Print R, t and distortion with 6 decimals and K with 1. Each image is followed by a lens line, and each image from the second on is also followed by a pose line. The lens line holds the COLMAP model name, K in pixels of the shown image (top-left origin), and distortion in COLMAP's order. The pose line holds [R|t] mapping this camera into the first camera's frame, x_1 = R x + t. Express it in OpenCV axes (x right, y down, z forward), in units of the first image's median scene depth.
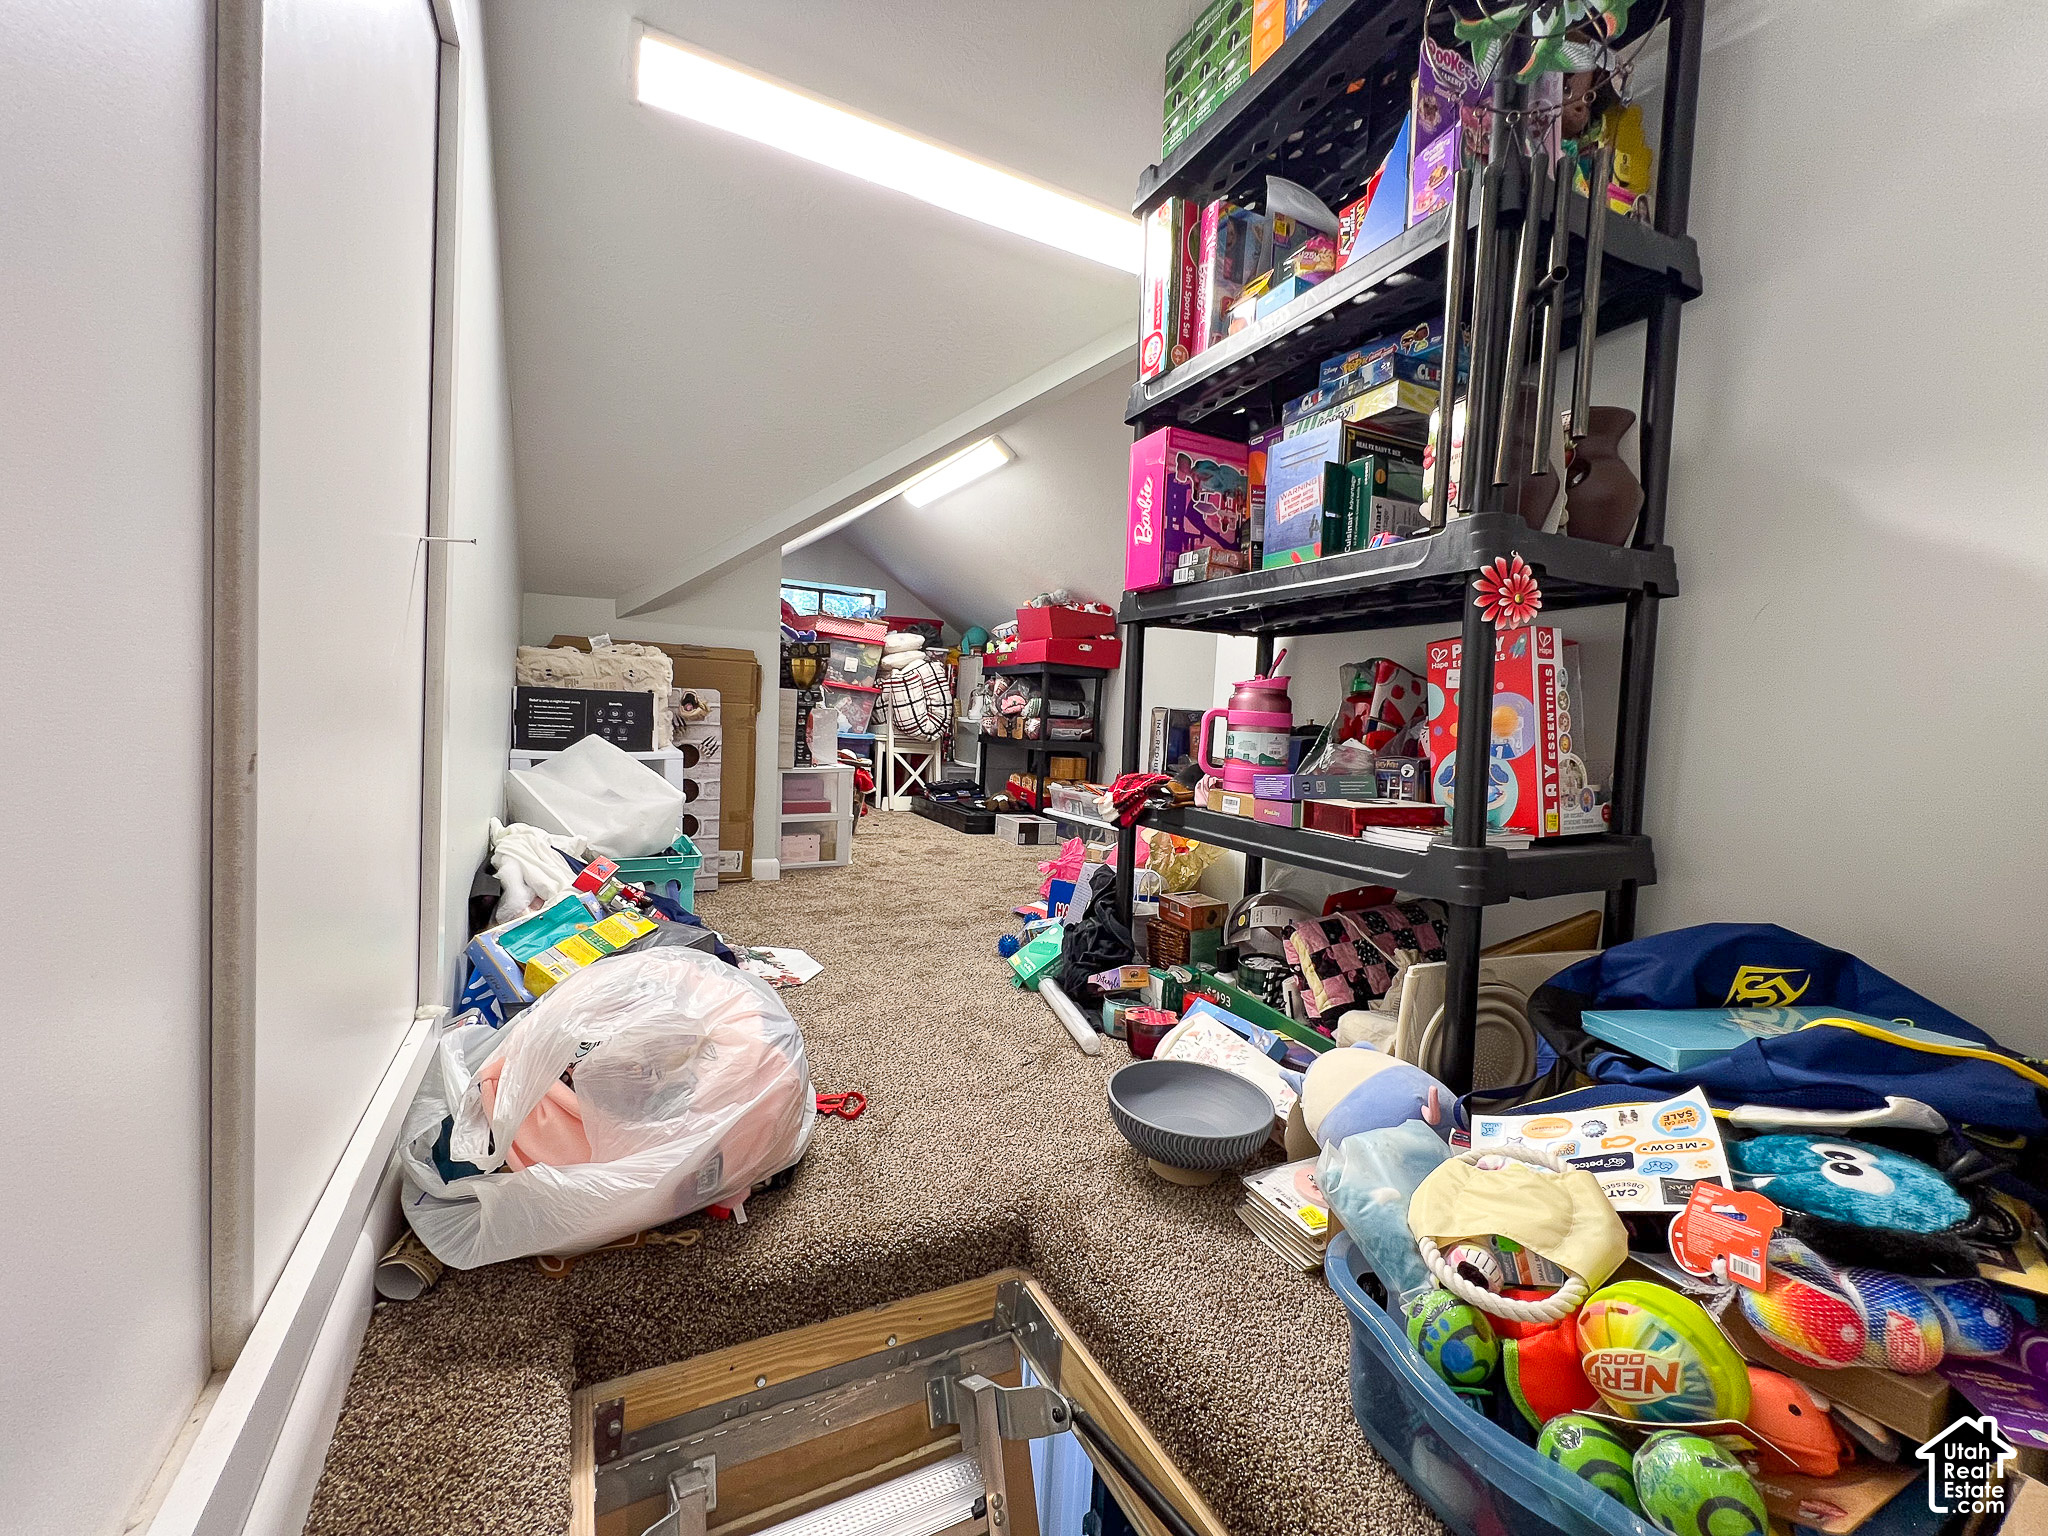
lens RADIAL K [[835.5, 0, 1024.0], [0, 835.5, 768.0], [0, 0, 1]] dist [-0.001893, -0.000202]
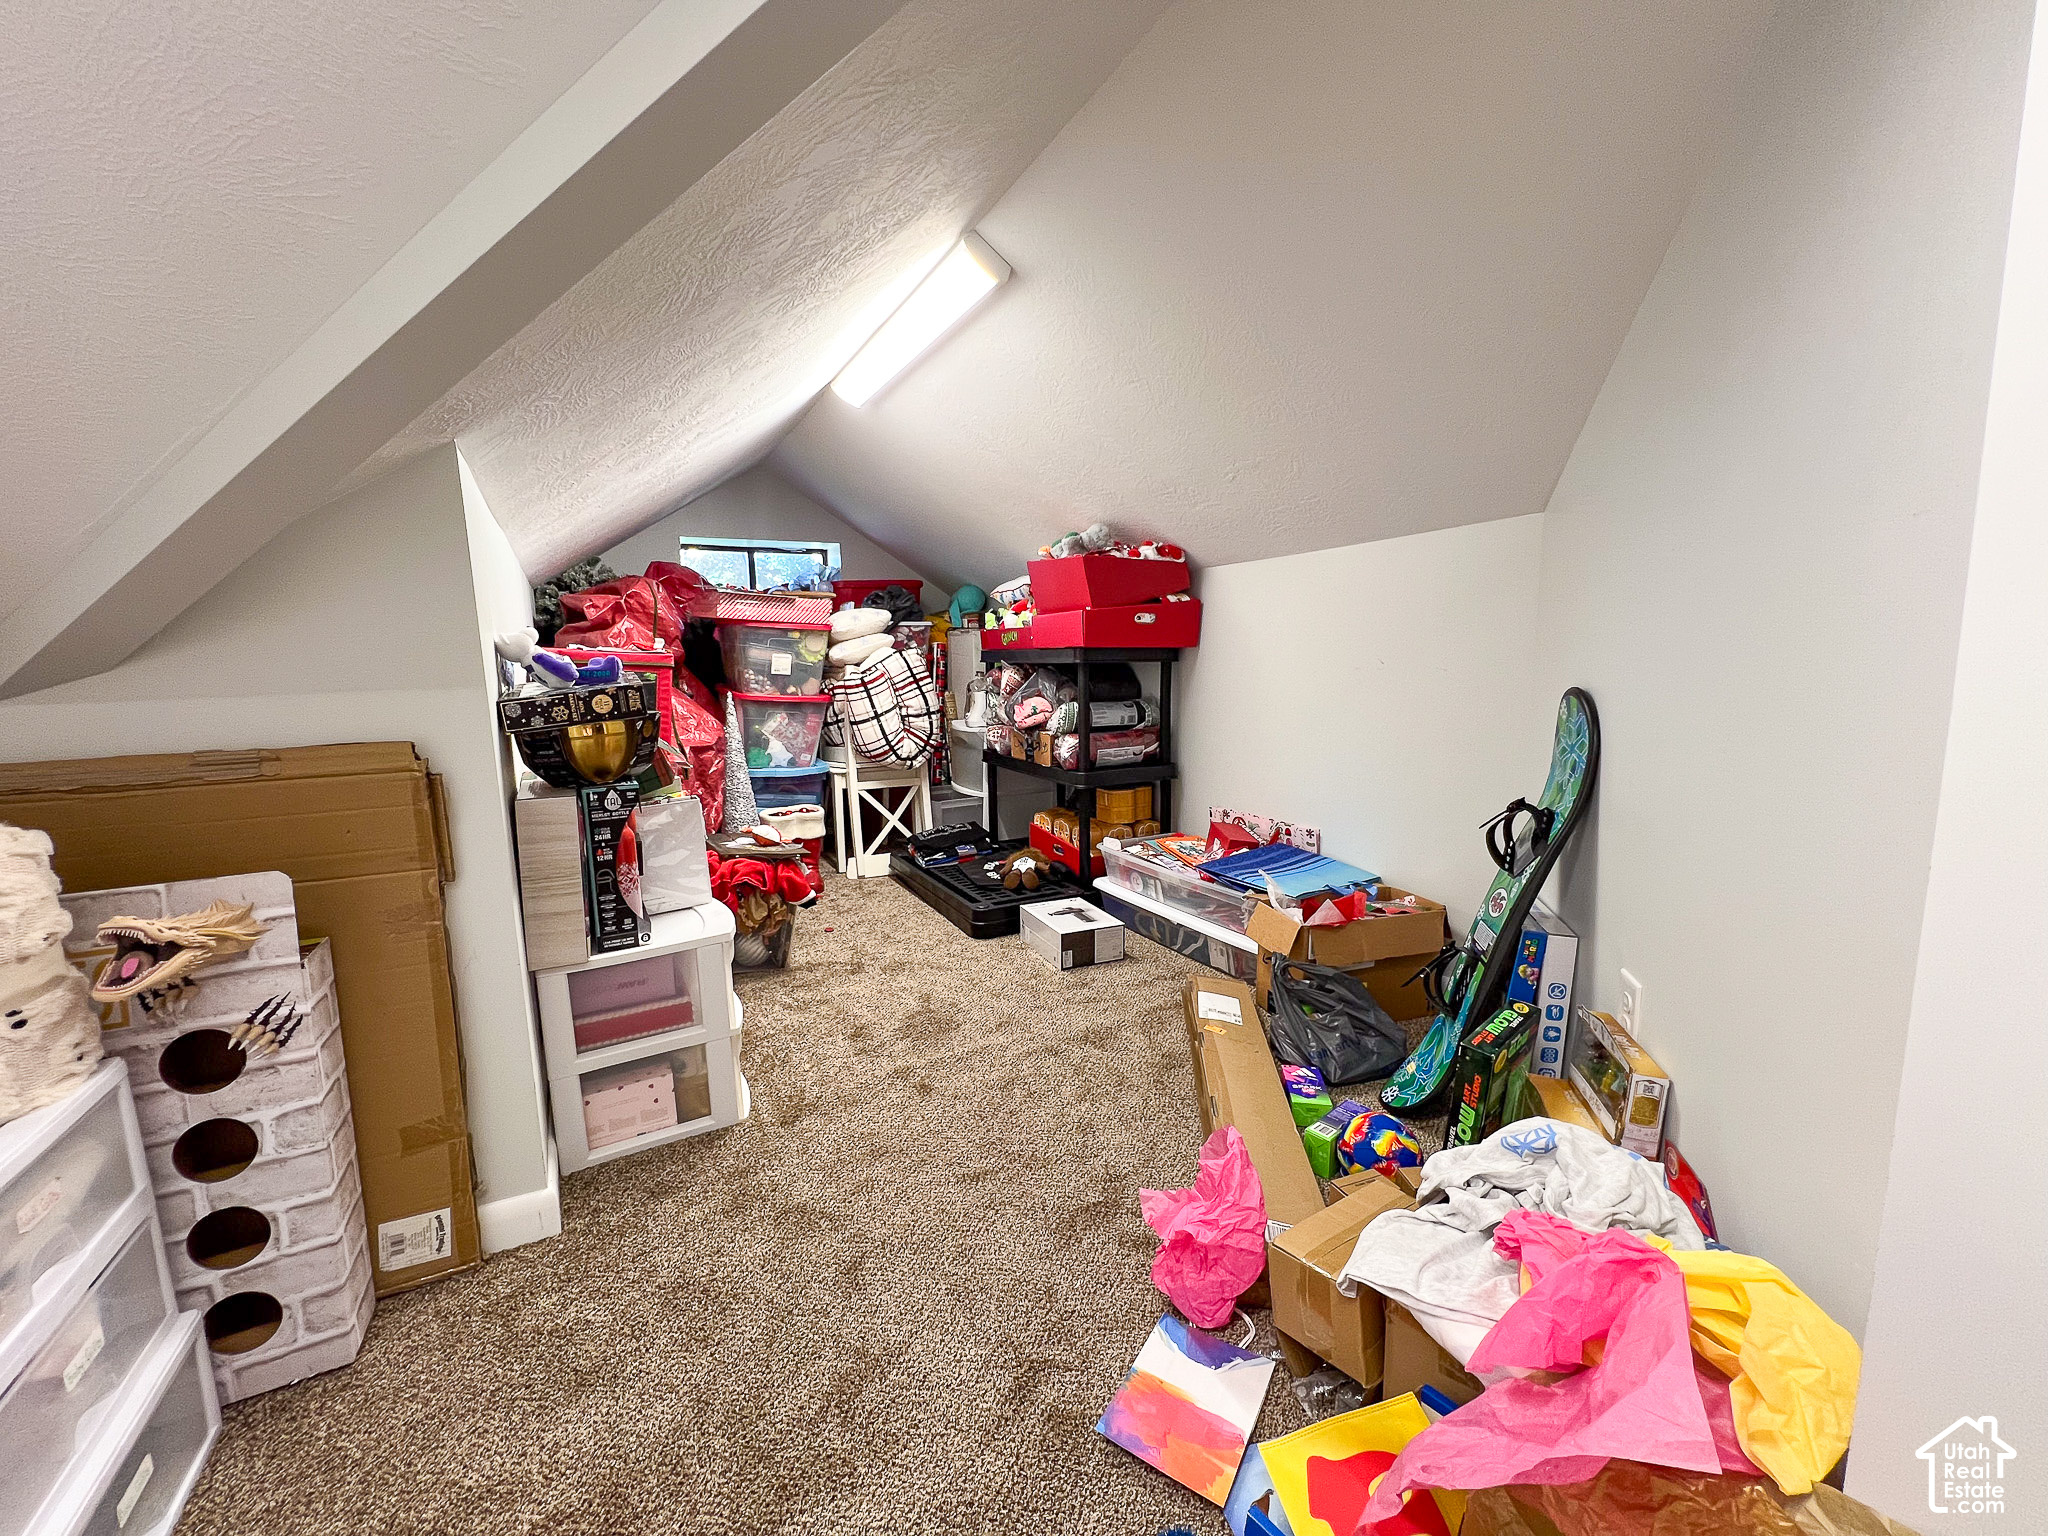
lens RADIAL K [[835.5, 0, 1024.0], [0, 835.5, 768.0], [0, 0, 1]] dist [-0.001893, -0.000202]
pose [[0.997323, -0.071038, -0.017322, -0.011045], [0.072144, 0.994578, 0.074903, -0.078059], [0.011907, -0.075952, 0.997040, 0.341036]]
